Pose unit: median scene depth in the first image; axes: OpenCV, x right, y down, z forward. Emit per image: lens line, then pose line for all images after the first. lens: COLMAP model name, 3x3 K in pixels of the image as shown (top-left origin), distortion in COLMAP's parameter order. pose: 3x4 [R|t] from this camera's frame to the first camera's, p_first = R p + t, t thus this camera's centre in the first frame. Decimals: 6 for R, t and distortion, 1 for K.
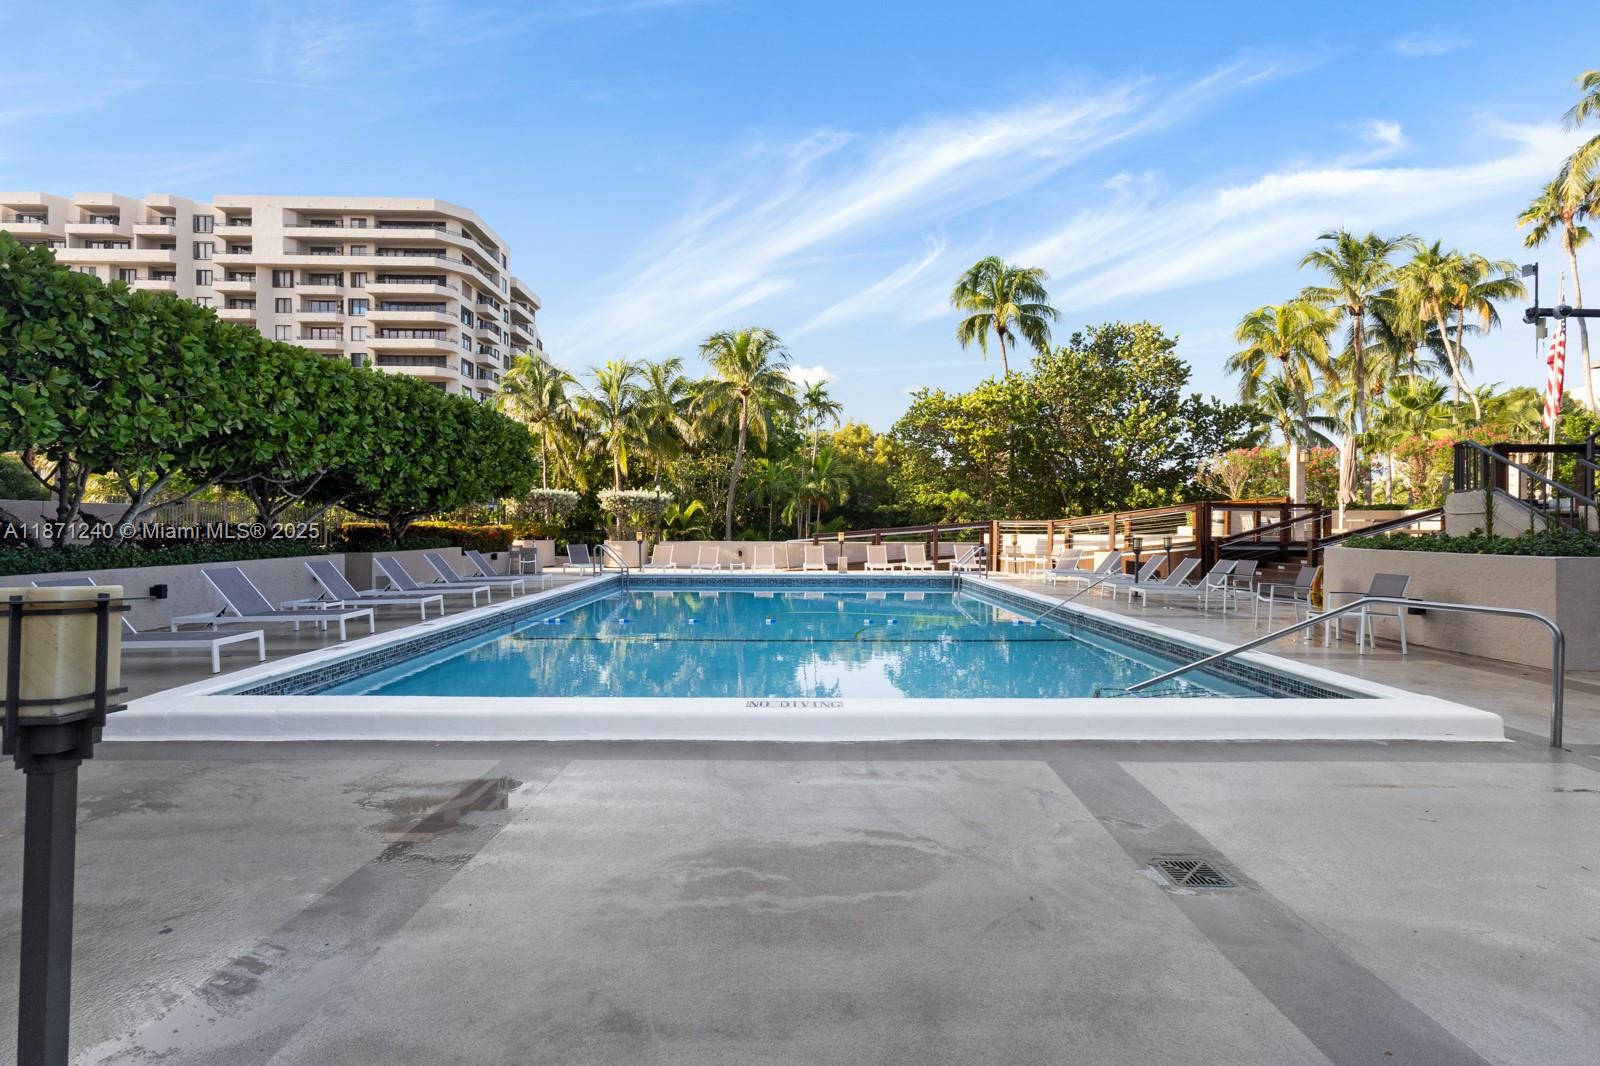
lens RADIAL K [[739.1, 0, 802.9], [0, 739.1, 528.1], [0, 0, 1]] dist [0.000315, -0.000186]
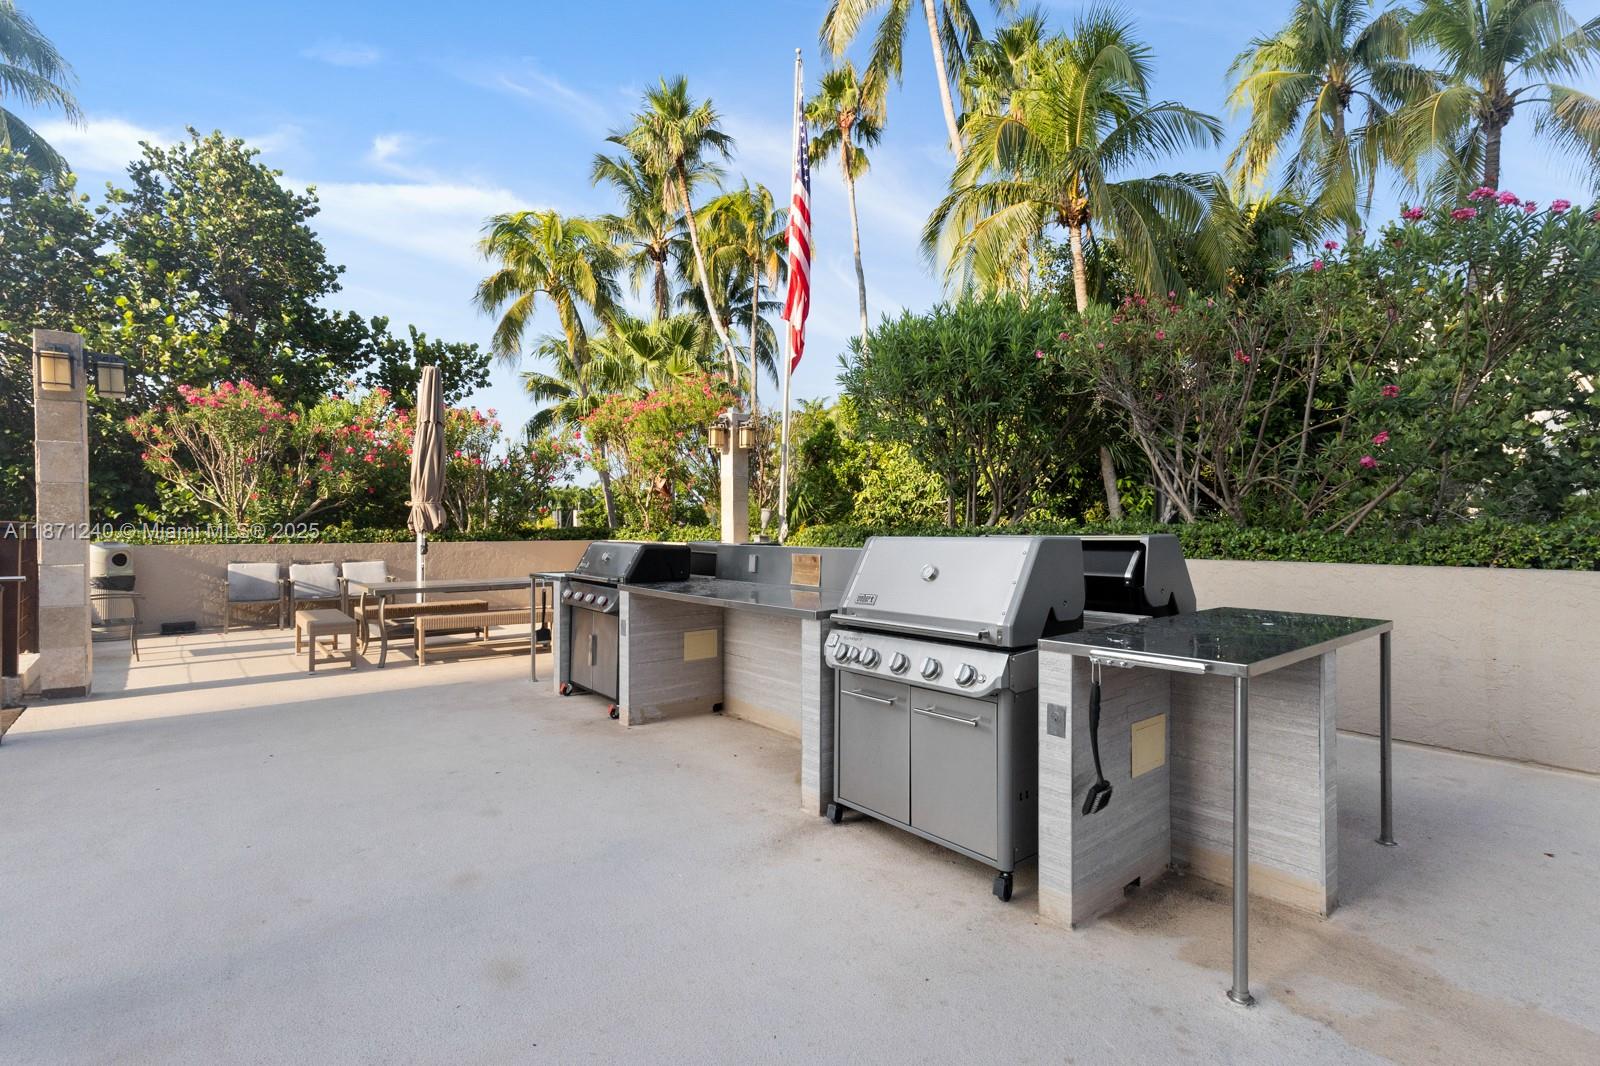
lens RADIAL K [[739.1, 0, 802.9], [0, 739.1, 528.1], [0, 0, 1]] dist [0.000315, -0.000186]
pose [[0.769403, -0.008950, 0.638701, 0.476835], [0.008527, 0.999957, 0.003739, -0.025390], [-0.638707, 0.002569, 0.769446, 0.416985]]
